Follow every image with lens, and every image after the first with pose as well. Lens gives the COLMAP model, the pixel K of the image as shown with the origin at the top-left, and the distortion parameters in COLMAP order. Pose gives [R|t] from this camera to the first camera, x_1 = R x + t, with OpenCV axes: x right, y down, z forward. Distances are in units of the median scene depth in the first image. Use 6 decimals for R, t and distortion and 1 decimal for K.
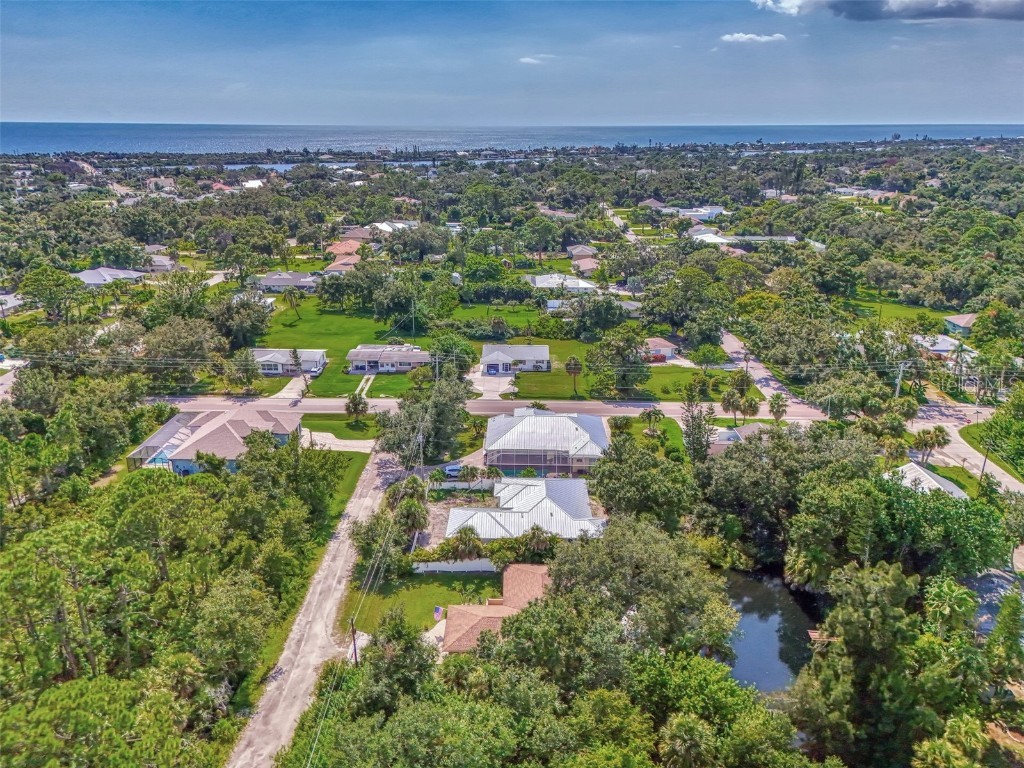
lens RADIAL K [[832.2, 0, 512.0], [0, 832.2, 384.0], [0, 0, 1]] dist [0.075043, -0.140715]
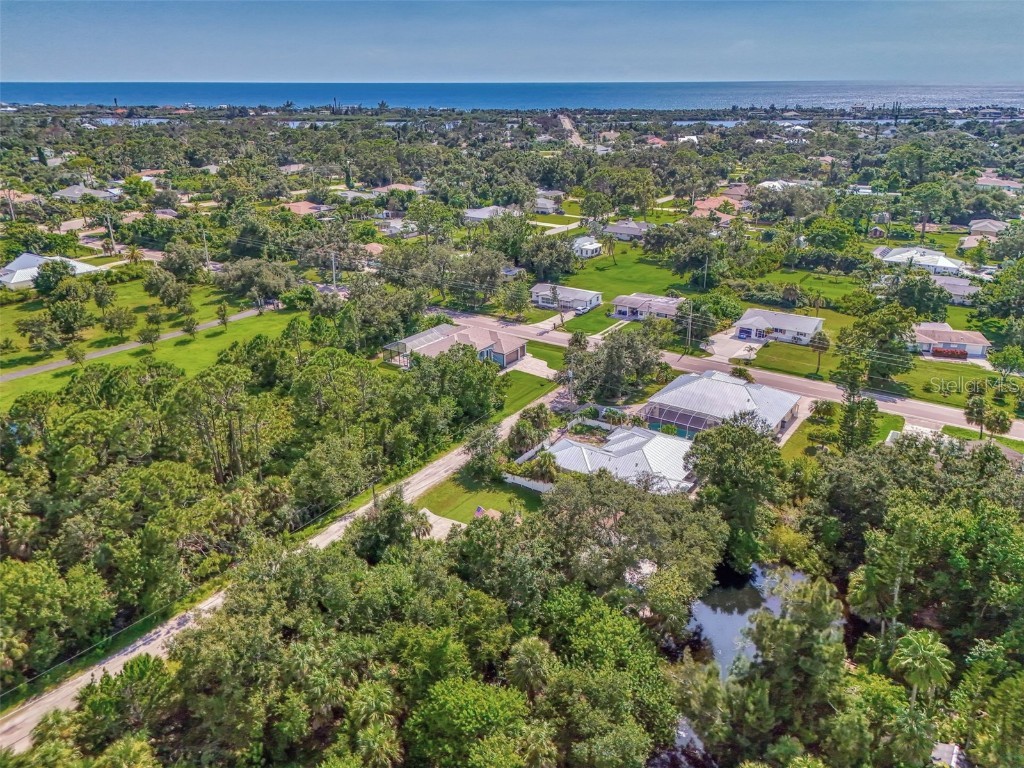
lens RADIAL K [[832.2, 0, 512.0], [0, 832.2, 384.0], [0, 0, 1]] dist [0.075043, -0.140715]
pose [[0.806875, 0.189053, -0.559653, 0.297804], [-0.163440, 0.981867, 0.096040, -0.008786], [0.567662, 0.013977, 0.823143, 0.042507]]
